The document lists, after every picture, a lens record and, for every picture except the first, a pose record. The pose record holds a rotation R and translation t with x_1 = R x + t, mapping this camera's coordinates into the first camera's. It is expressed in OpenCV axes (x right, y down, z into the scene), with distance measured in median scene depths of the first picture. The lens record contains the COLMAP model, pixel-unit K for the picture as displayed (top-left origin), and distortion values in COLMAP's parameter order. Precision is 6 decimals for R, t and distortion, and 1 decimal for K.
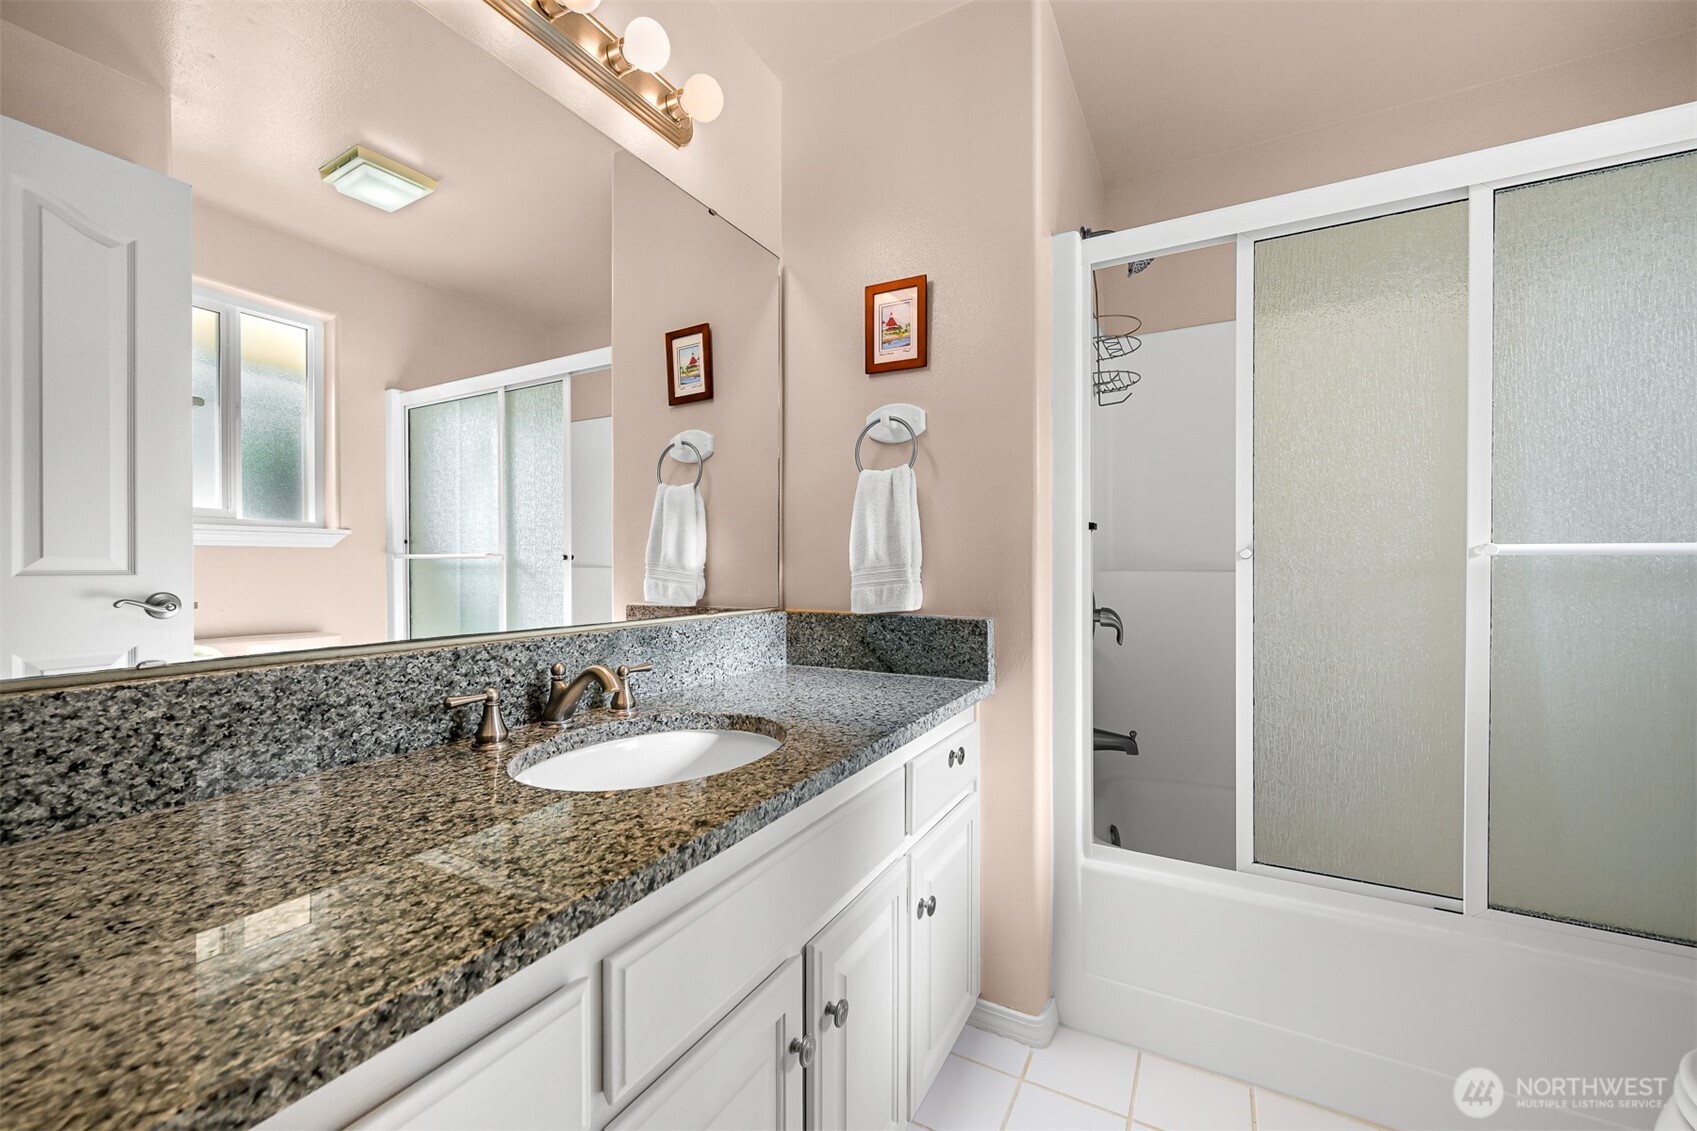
lens RADIAL K [[665.5, 0, 850.6], [0, 665.5, 569.7], [0, 0, 1]] dist [-0.002918, 0.000573]
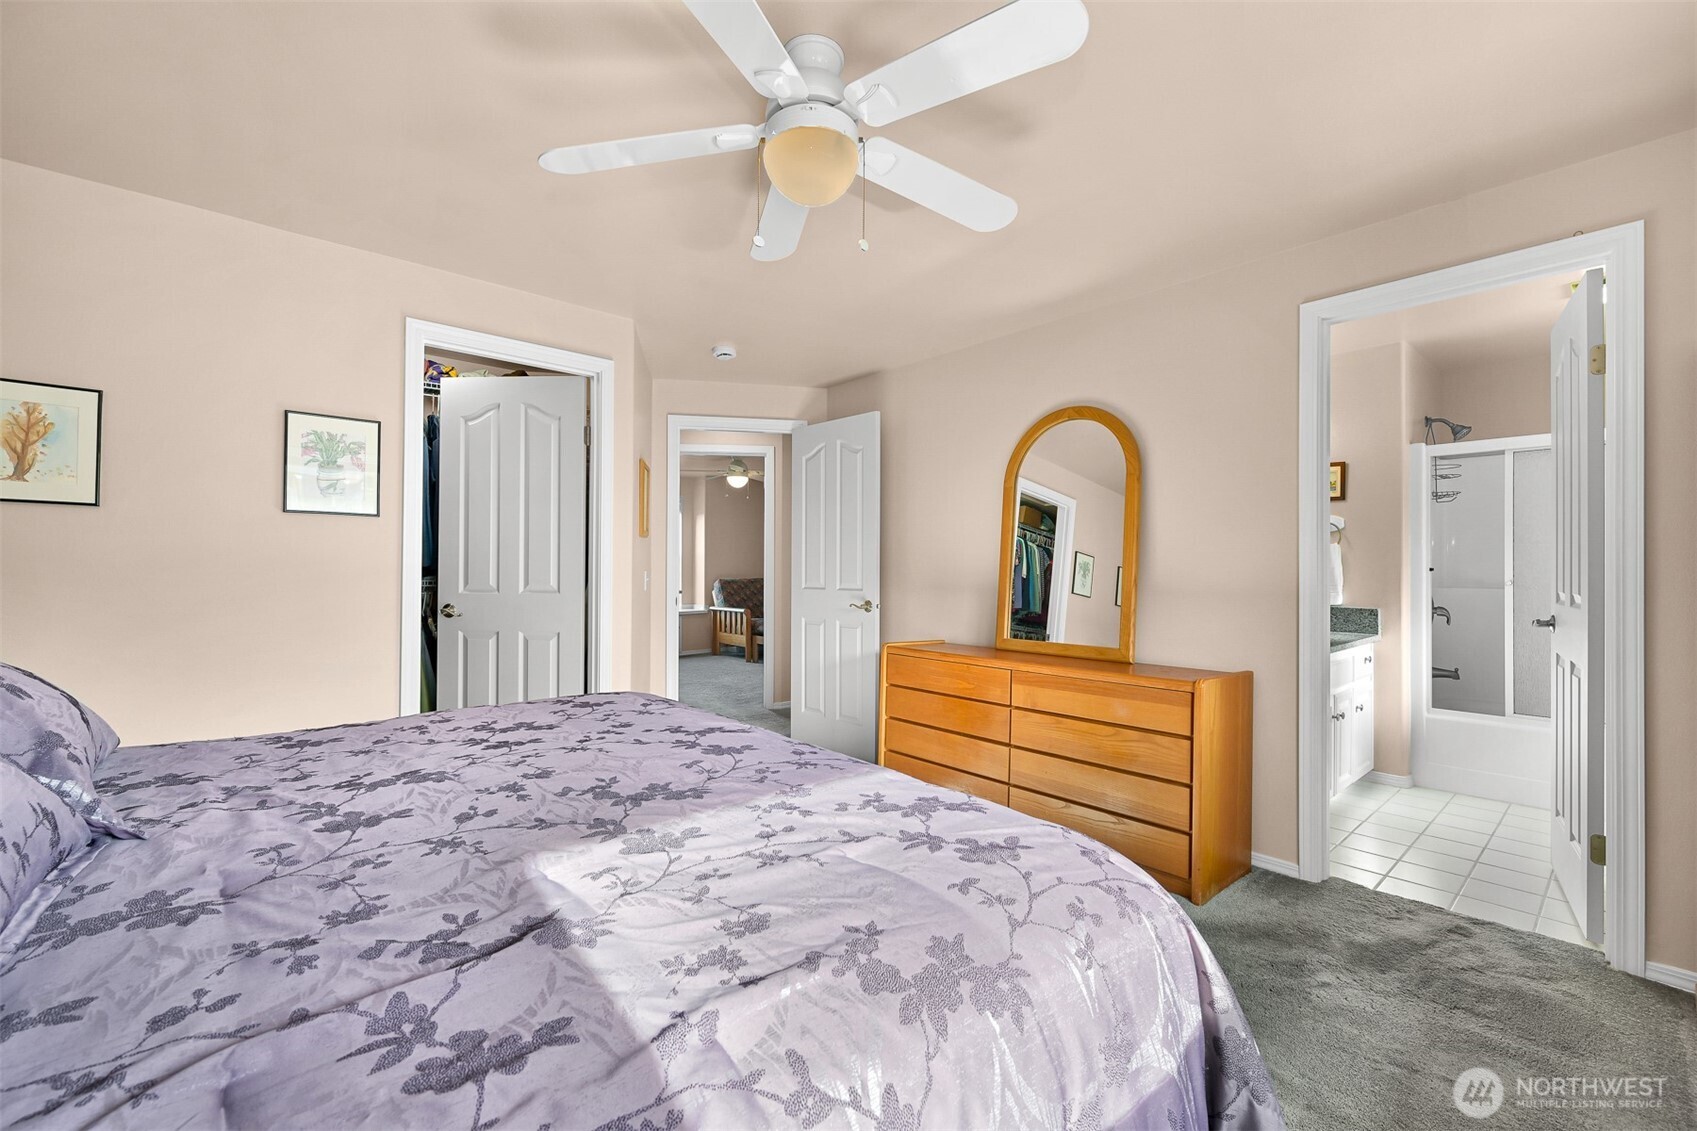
lens RADIAL K [[715.1, 0, 839.3], [0, 715.1, 568.5], [0, 0, 1]] dist [-0.002467, 0.001671]
pose [[0.941488, 0.004103, -0.337022, -0.711682], [-0.003572, 0.999991, 0.002196, -0.064313], [0.337028, -0.000864, 0.941494, -1.957943]]
